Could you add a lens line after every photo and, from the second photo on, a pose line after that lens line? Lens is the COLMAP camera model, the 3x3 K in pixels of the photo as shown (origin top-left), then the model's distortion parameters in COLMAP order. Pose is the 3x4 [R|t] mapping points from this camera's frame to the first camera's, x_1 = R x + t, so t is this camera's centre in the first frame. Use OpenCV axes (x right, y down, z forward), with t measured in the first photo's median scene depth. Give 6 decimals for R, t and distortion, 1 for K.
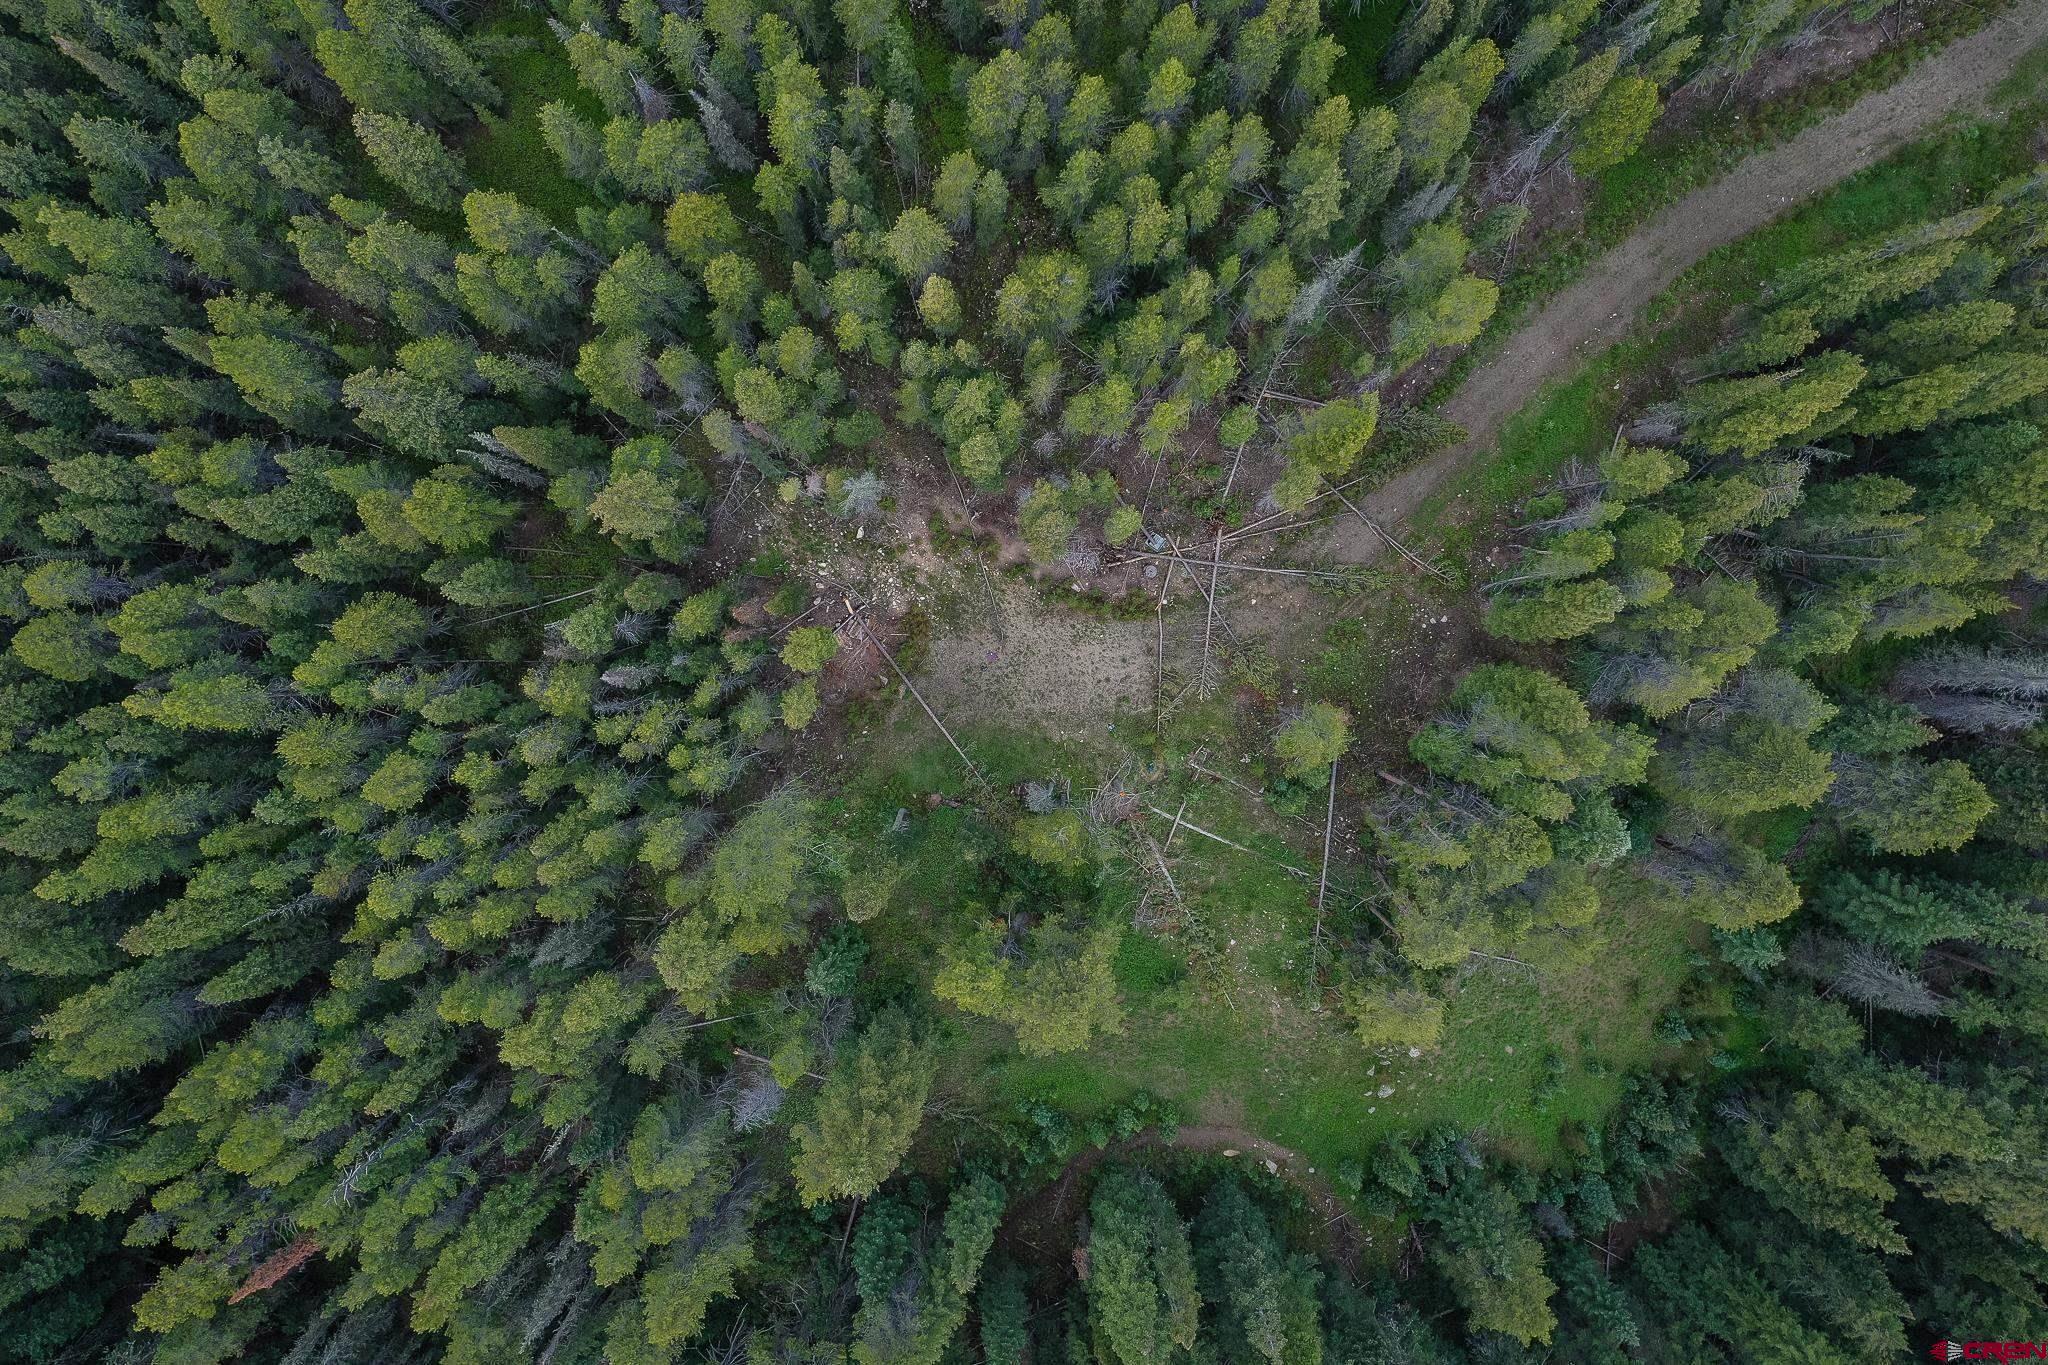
lens RADIAL K [[1594.5, 0, 1090.4], [0, 1594.5, 686.4], [0, 0, 1]] dist [-0.035772, -0.010507]
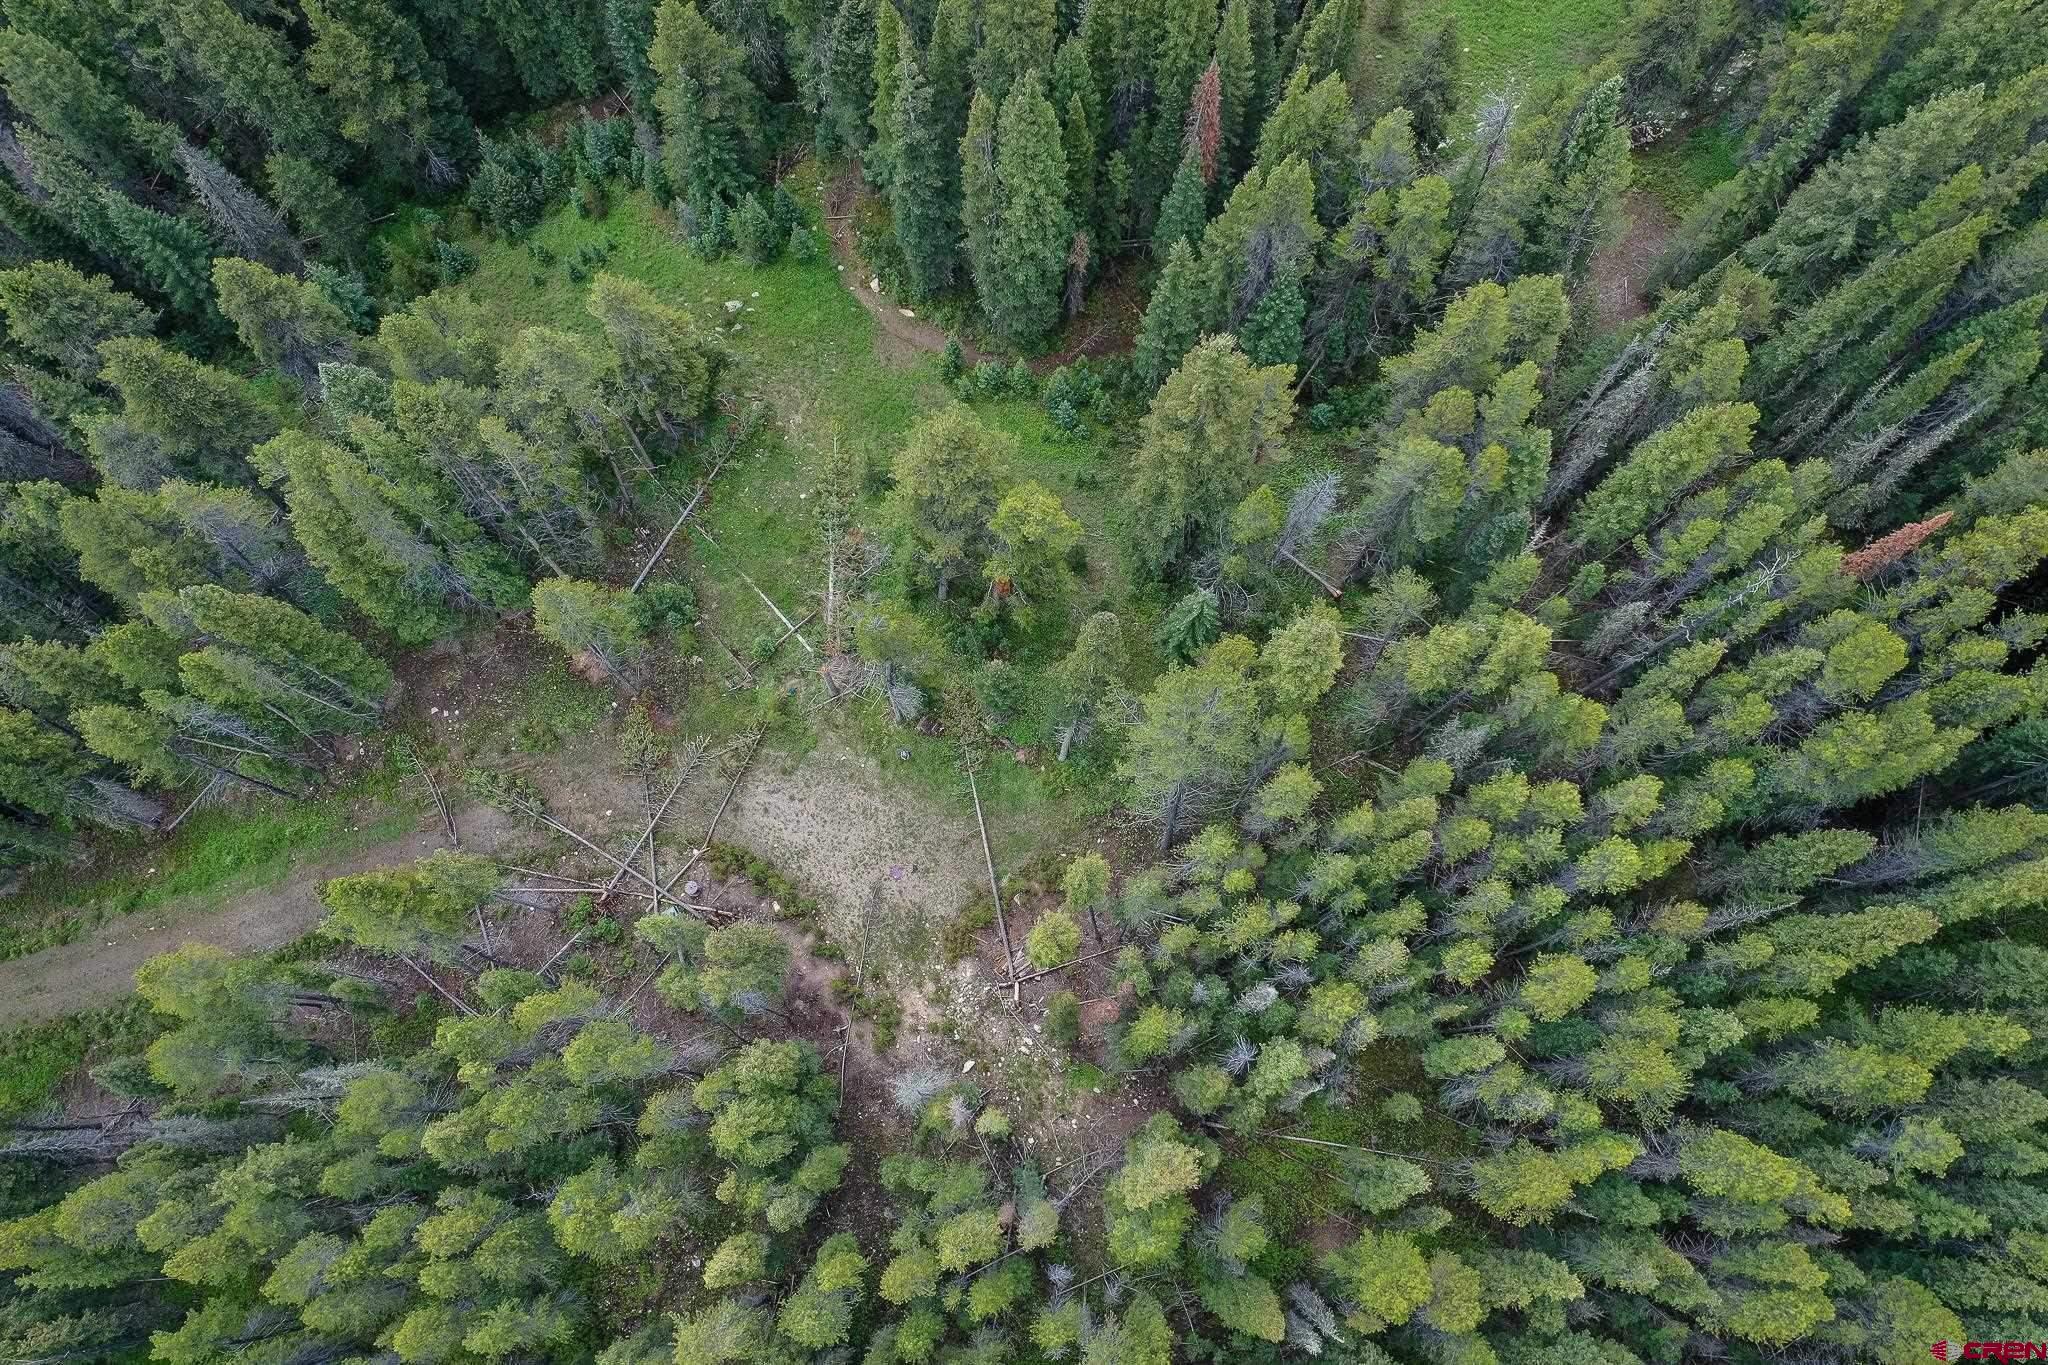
lens RADIAL K [[1544.9, 0, 1024.0], [0, 1544.9, 682.5], [0, 0, 1]] dist [-0.023696, 0.000700]
pose [[-0.911105, -0.397415, 0.109307, -0.197911], [0.411517, -0.892045, 0.186839, -0.060961], [0.023255, 0.215212, 0.976291, 0.163710]]
